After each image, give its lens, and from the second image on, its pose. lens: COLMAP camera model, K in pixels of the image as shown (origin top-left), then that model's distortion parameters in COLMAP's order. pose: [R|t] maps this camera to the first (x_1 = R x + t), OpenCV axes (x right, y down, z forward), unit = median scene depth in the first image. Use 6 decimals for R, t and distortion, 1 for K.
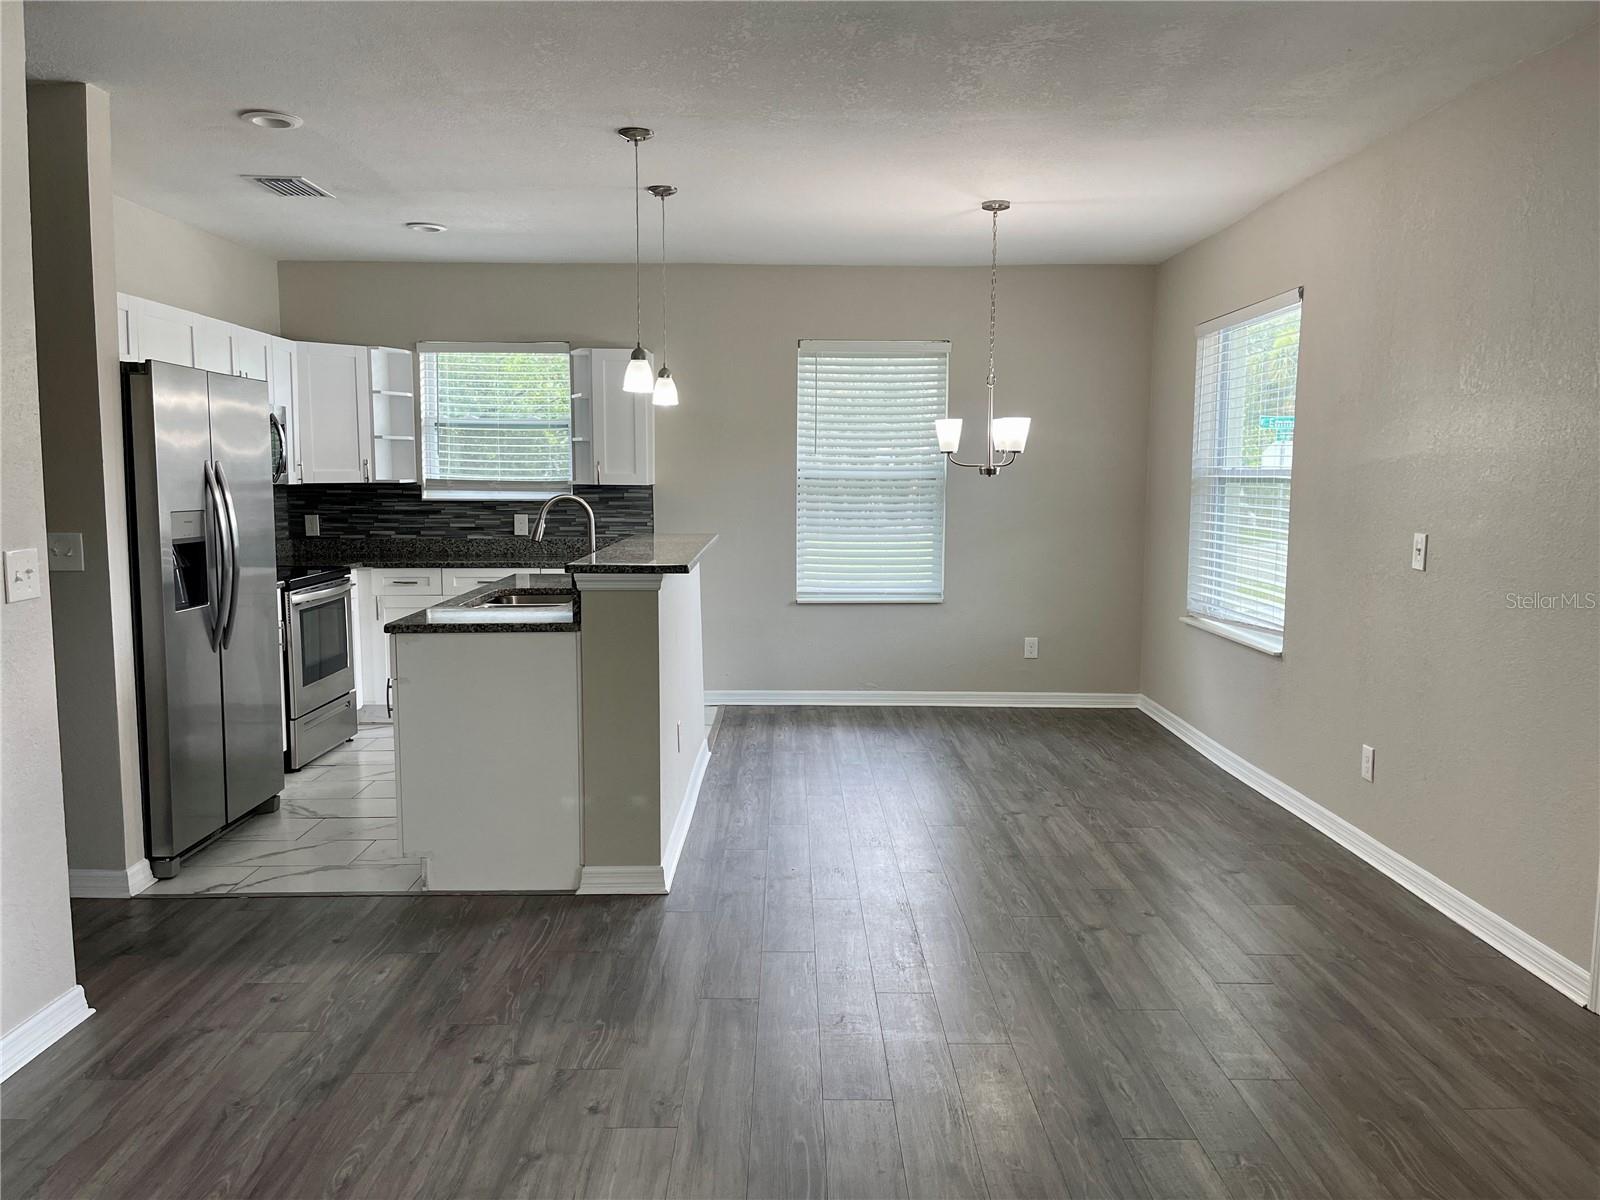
lens RADIAL K [[1227.4, 0, 800.0], [0, 1227.4, 600.0], [0, 0, 1]] dist [0.078624, -0.098169]
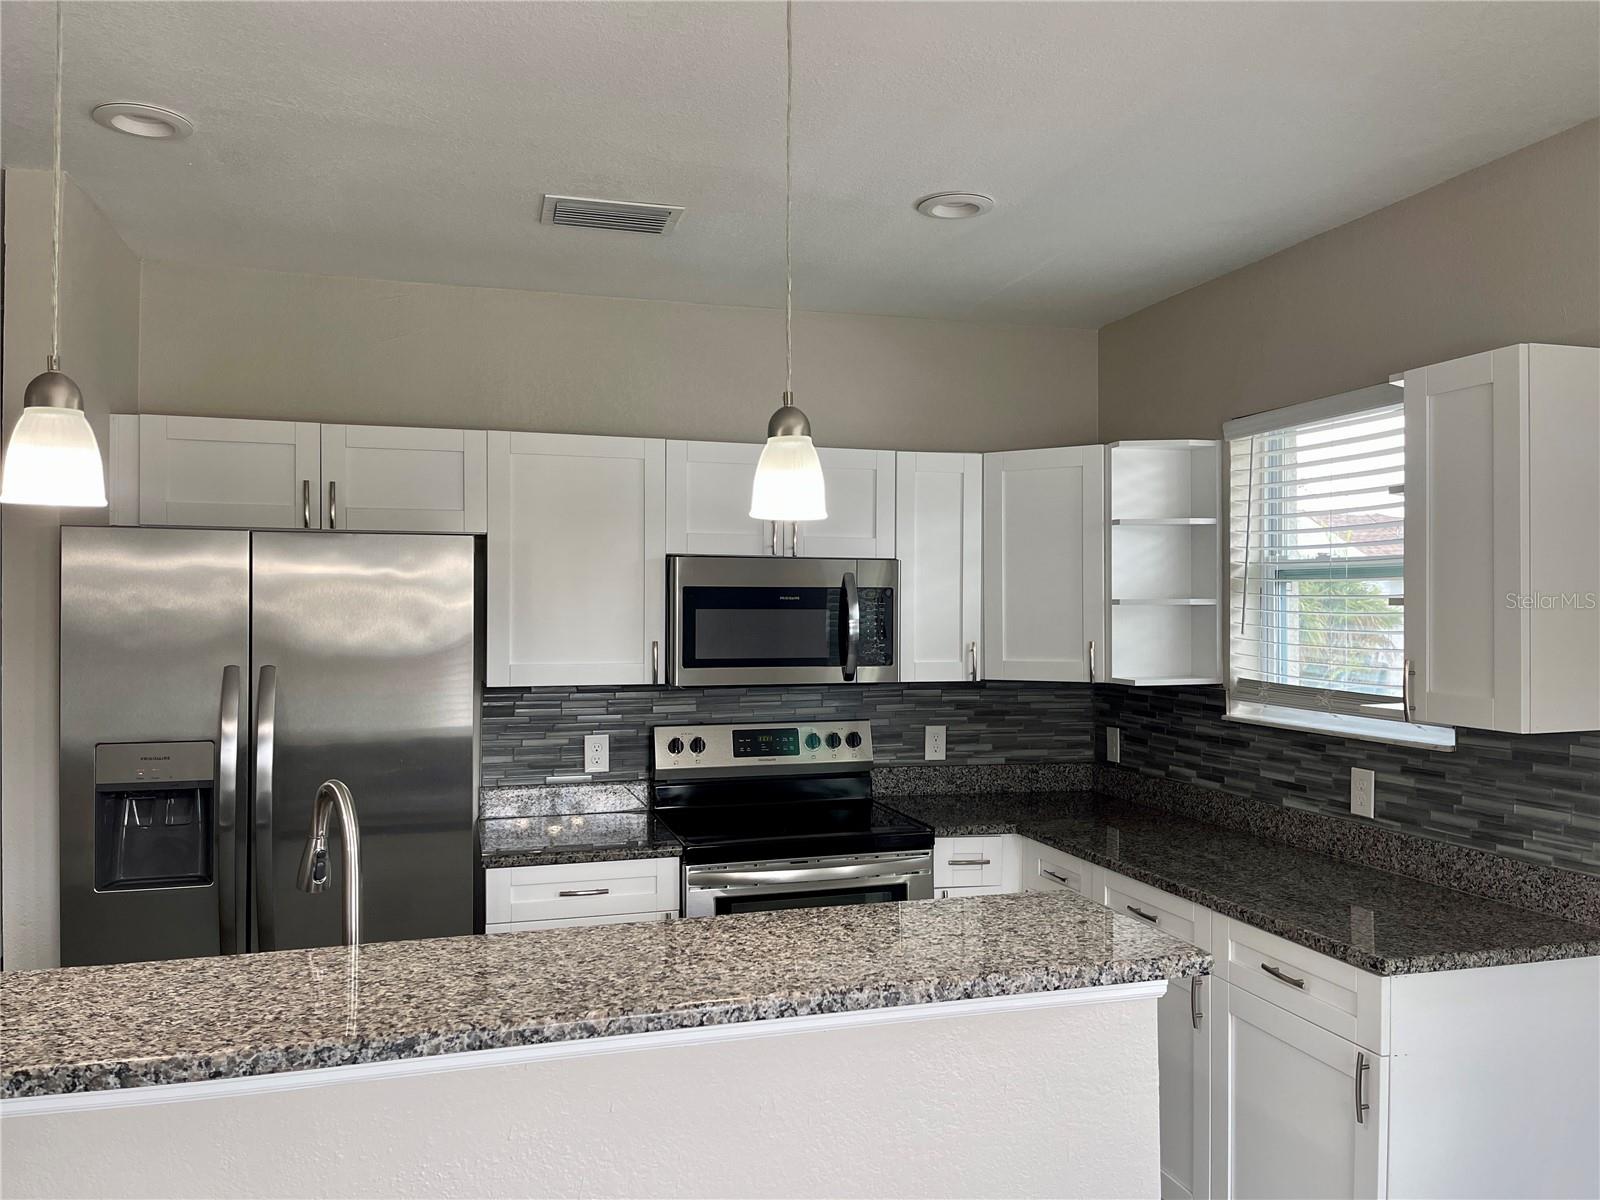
lens RADIAL K [[1227.4, 0, 800.0], [0, 1227.4, 600.0], [0, 0, 1]] dist [0.078624, -0.098169]
pose [[0.273242, -0.006438, -0.961924, 0.151139], [-0.100653, 0.994297, -0.035246, -0.095435], [0.956665, 0.106451, 0.271036, 0.690662]]
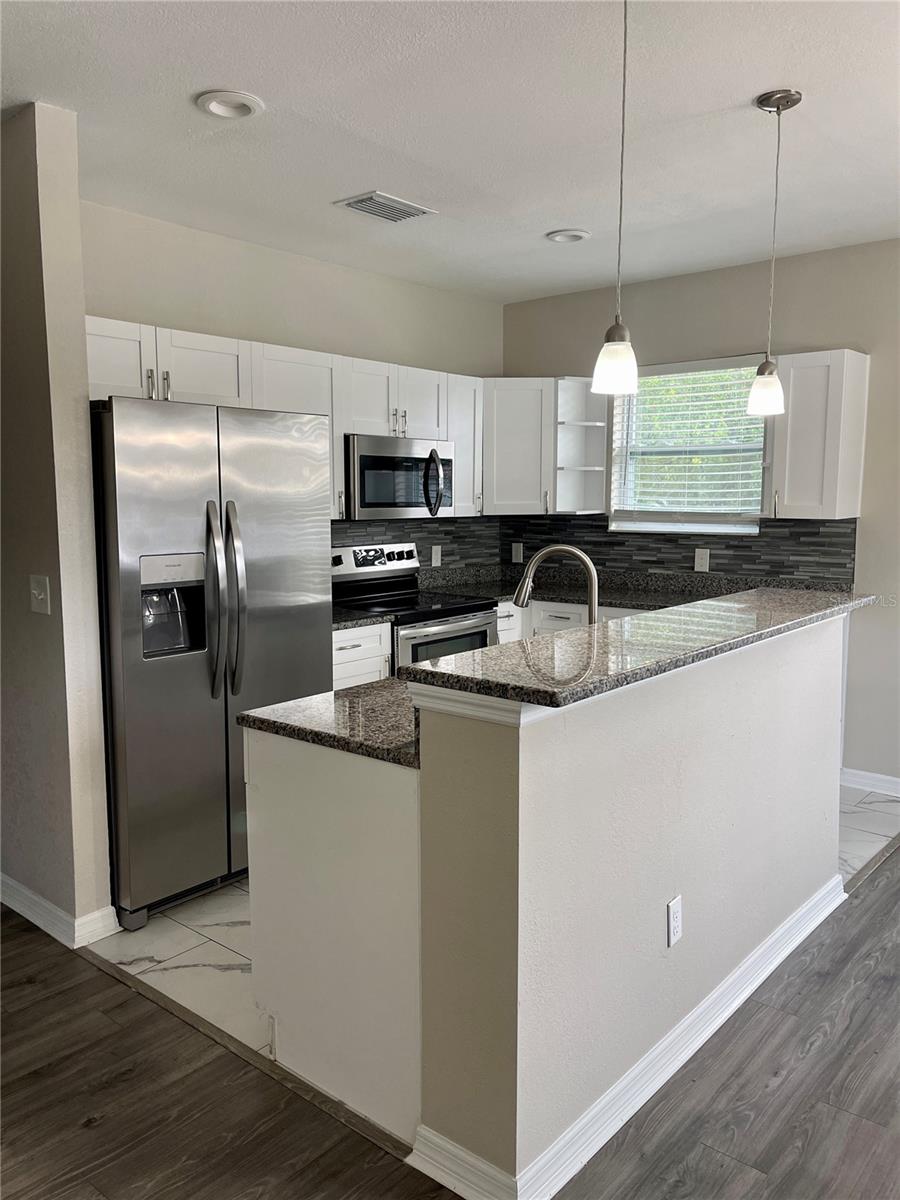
lens RADIAL K [[920.6, 0, 438.3], [0, 920.6, 601.3], [0, 0, 1]] dist [0.078624, -0.098169]
pose [[0.753199, 0.073468, -0.653677, 0.078221], [-0.063476, 0.997223, 0.038939, -0.045864], [0.654723, 0.012164, 0.755771, 0.361160]]
